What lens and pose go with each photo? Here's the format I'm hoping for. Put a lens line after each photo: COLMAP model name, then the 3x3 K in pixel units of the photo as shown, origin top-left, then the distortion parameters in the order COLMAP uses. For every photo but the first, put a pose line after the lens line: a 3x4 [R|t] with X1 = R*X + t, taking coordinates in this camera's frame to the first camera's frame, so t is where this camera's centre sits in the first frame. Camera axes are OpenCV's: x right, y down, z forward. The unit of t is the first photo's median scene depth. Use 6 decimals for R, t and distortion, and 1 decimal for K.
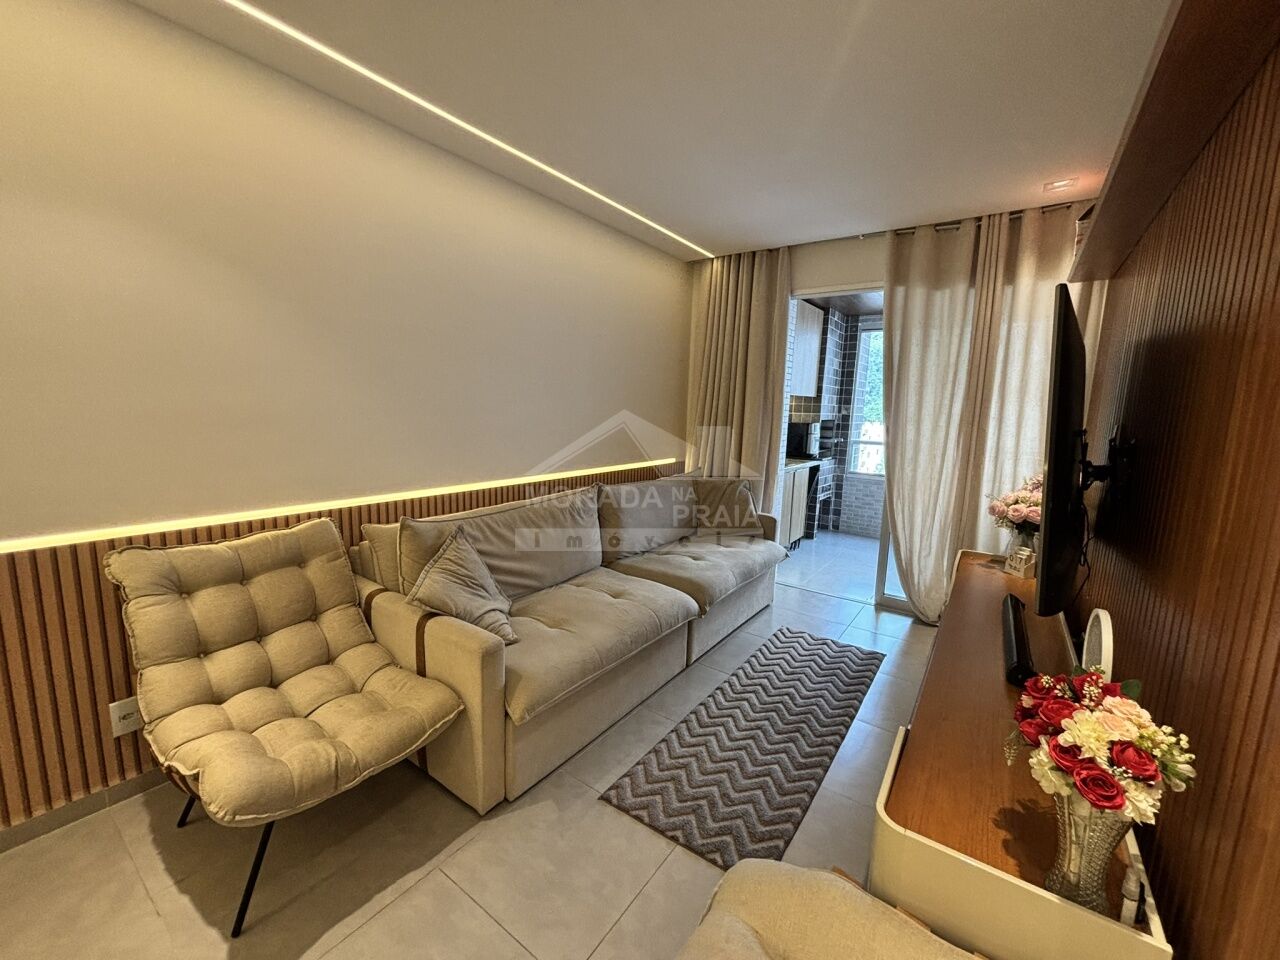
lens RADIAL K [[517.8, 0, 644.5], [0, 517.8, 477.4], [0, 0, 1]] dist [-0.002501, 0.001286]
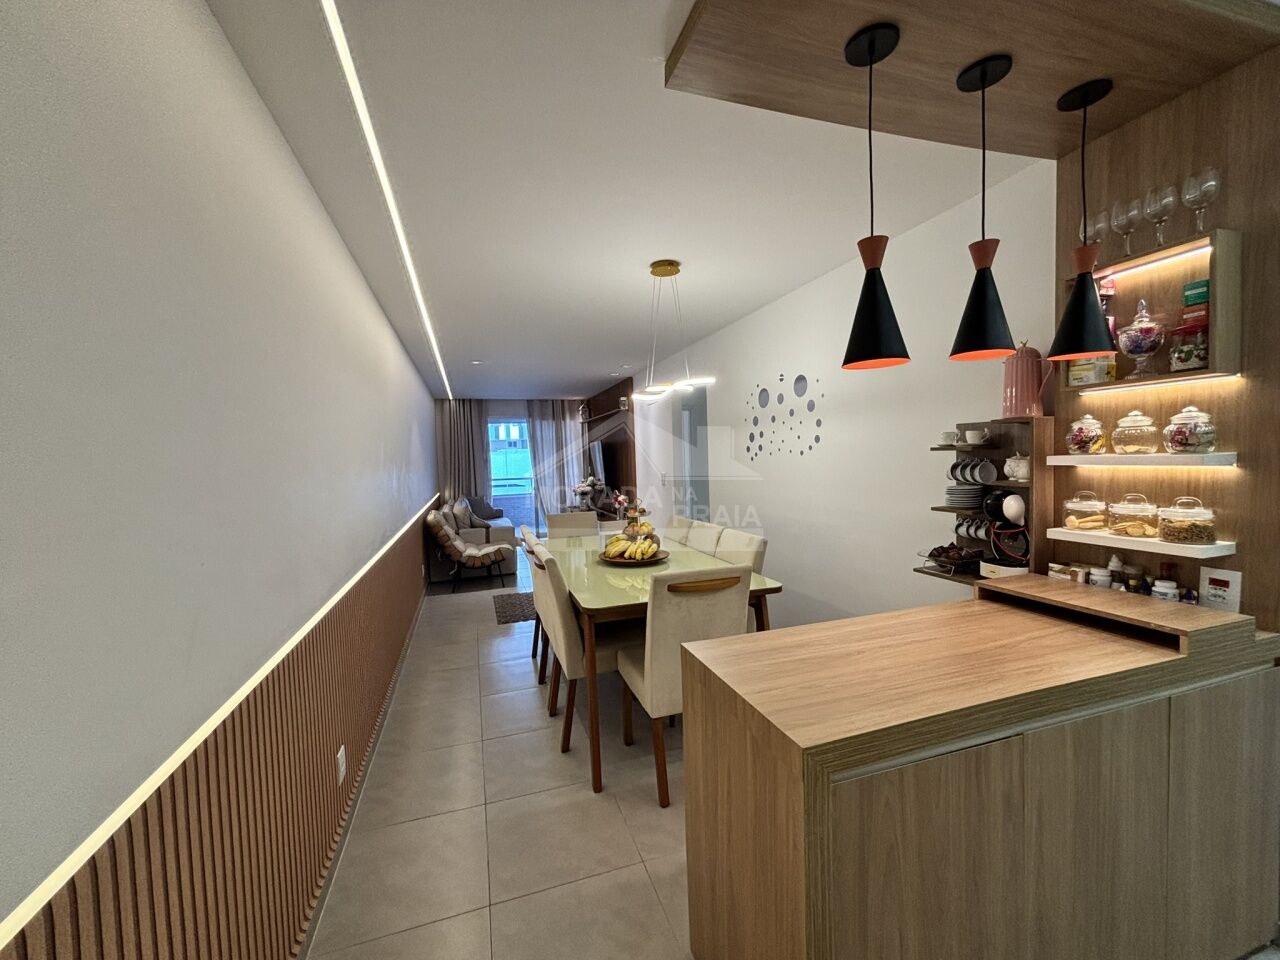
lens RADIAL K [[517.8, 0, 645.8], [0, 517.8, 478.5], [0, 0, 1]] dist [-0.002501, 0.001286]
pose [[0.586112, -0.092517, 0.804931, -1.497963], [0.172378, 0.984954, -0.012308, 0.093126], [-0.791681, 0.145967, 0.593241, -1.159804]]
